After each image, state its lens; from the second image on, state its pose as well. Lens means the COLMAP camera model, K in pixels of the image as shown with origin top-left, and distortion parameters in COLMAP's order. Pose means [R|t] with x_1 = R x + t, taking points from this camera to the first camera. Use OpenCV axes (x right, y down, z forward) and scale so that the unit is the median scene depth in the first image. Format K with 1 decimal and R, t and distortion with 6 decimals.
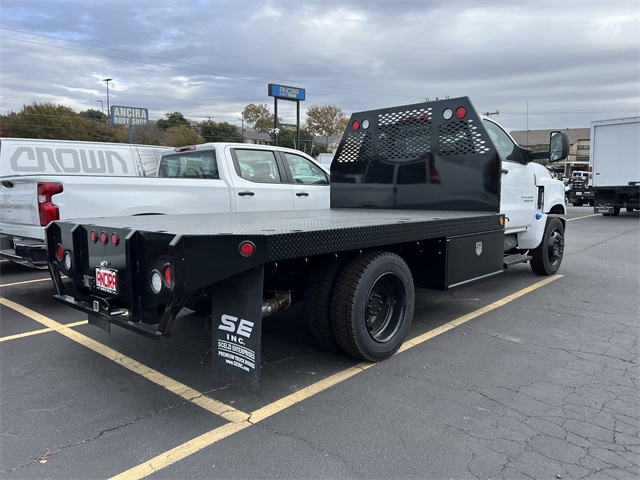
lens RADIAL K [[480.9, 0, 325.6], [0, 480.9, 241.1], [0, 0, 1]] dist [0.060382, -0.067024]
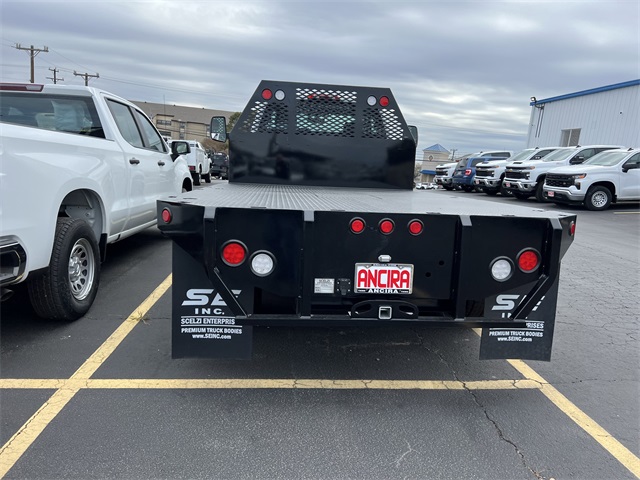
lens RADIAL K [[480.9, 0, 325.6], [0, 480.9, 241.1], [0, 0, 1]] dist [0.060382, -0.067024]
pose [[0.671921, -0.075945, 0.736719, -0.668166], [0.031002, 0.996741, 0.074475, -0.027129], [-0.739974, -0.027201, 0.672085, 0.325691]]
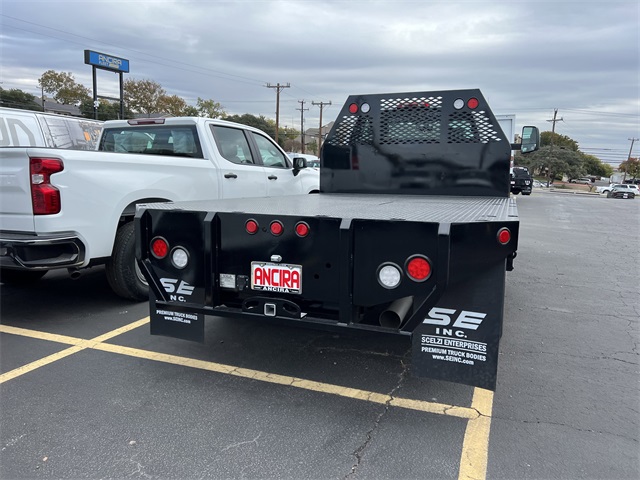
lens RADIAL K [[481.2, 0, 327.3], [0, 481.2, 237.4], [0, 0, 1]] dist [0.060475, -0.069578]
pose [[0.932490, -0.027516, 0.360145, -0.406057], [0.018807, 0.999440, 0.027665, -0.007009], [-0.360705, -0.019025, 0.932486, 0.114473]]
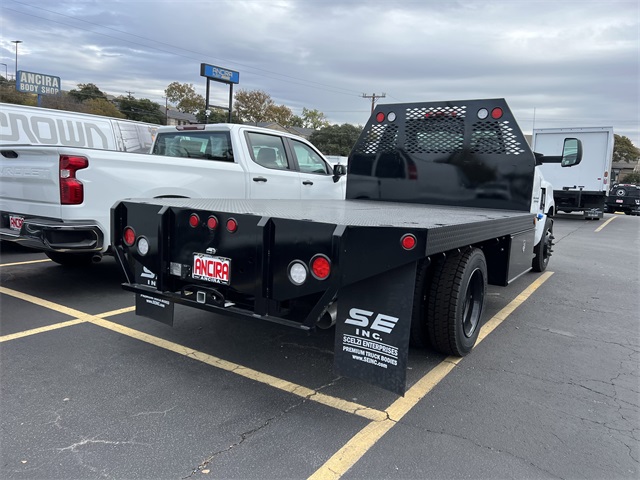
lens RADIAL K [[481.2, 0, 327.3], [0, 481.2, 237.4], [0, 0, 1]] dist [0.060475, -0.069578]
pose [[0.985058, 0.036775, 0.168253, -0.237601], [-0.039148, 0.999175, 0.010811, 0.001404], [-0.167717, -0.017236, 0.985684, 0.037528]]
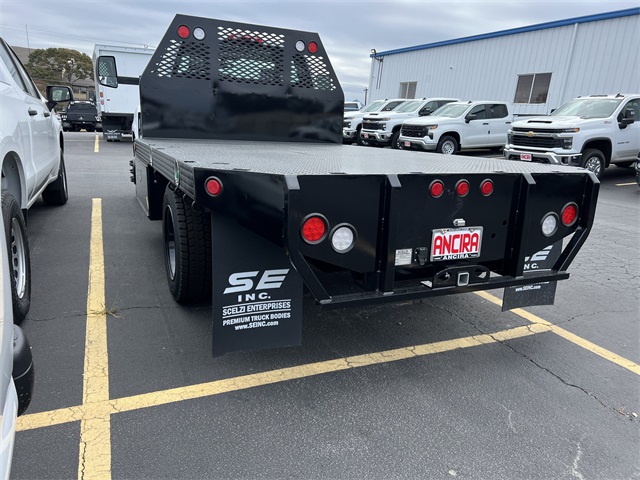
lens RADIAL K [[480.9, 0, 325.6], [0, 480.9, 241.1], [0, 0, 1]] dist [0.060382, -0.067024]
pose [[0.388769, -0.192699, 0.900958, -0.739233], [0.051483, 0.980899, 0.187582, -0.047105], [-0.919896, -0.026542, 0.391263, 0.541728]]
